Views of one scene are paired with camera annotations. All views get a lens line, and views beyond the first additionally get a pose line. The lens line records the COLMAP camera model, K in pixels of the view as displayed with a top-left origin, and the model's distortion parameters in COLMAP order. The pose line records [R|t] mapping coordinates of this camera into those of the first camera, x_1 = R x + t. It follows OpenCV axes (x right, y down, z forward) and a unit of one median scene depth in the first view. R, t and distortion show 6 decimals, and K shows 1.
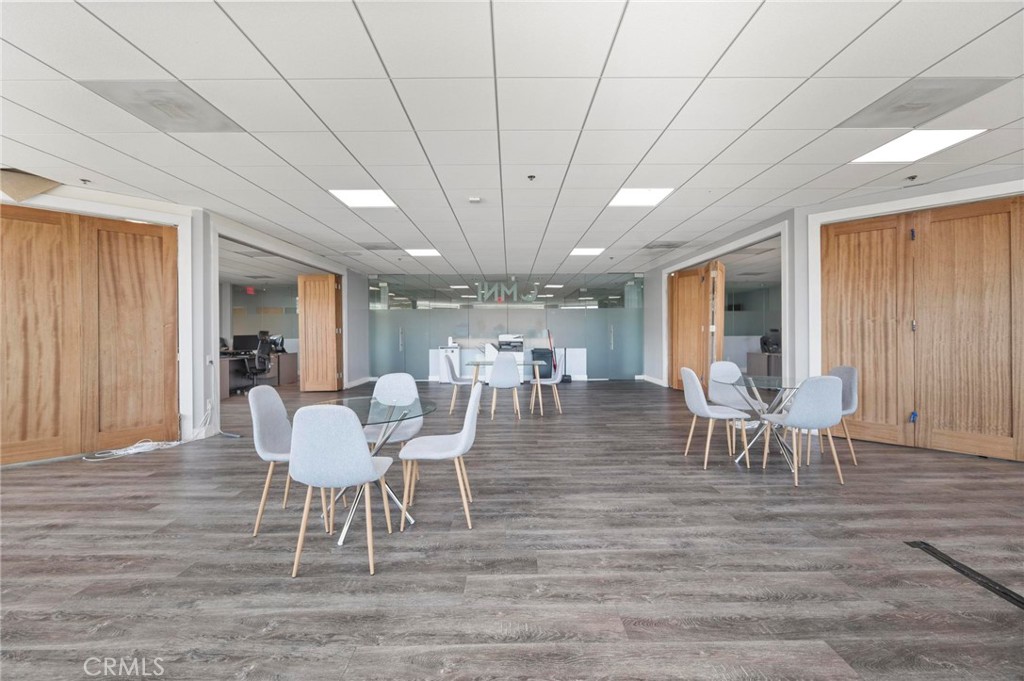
lens RADIAL K [[403.8, 0, 511.7], [0, 403.8, 333.8], [0, 0, 1]] dist [-0.001123, -0.000119]
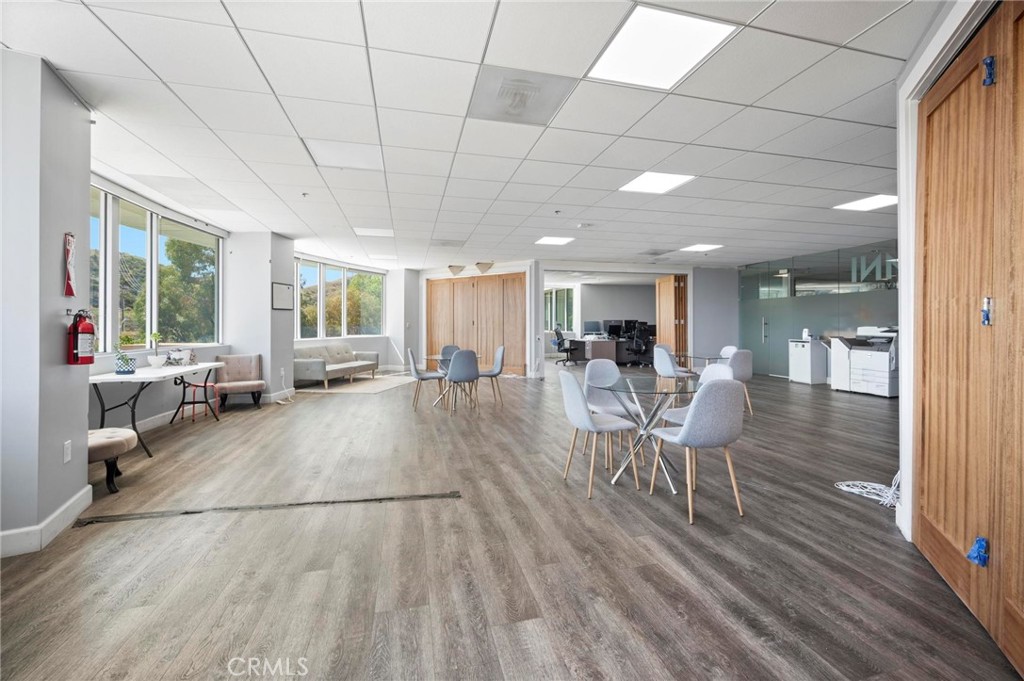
lens RADIAL K [[408.6, 0, 512.2], [0, 408.6, 323.3], [0, 0, 1]] dist [-0.000250, -0.000012]
pose [[0.245145, 0.003530, -0.969480, 1.399663], [-0.003171, 0.999991, 0.002840, -0.010449], [0.969481, 0.002378, 0.245154, 0.523640]]
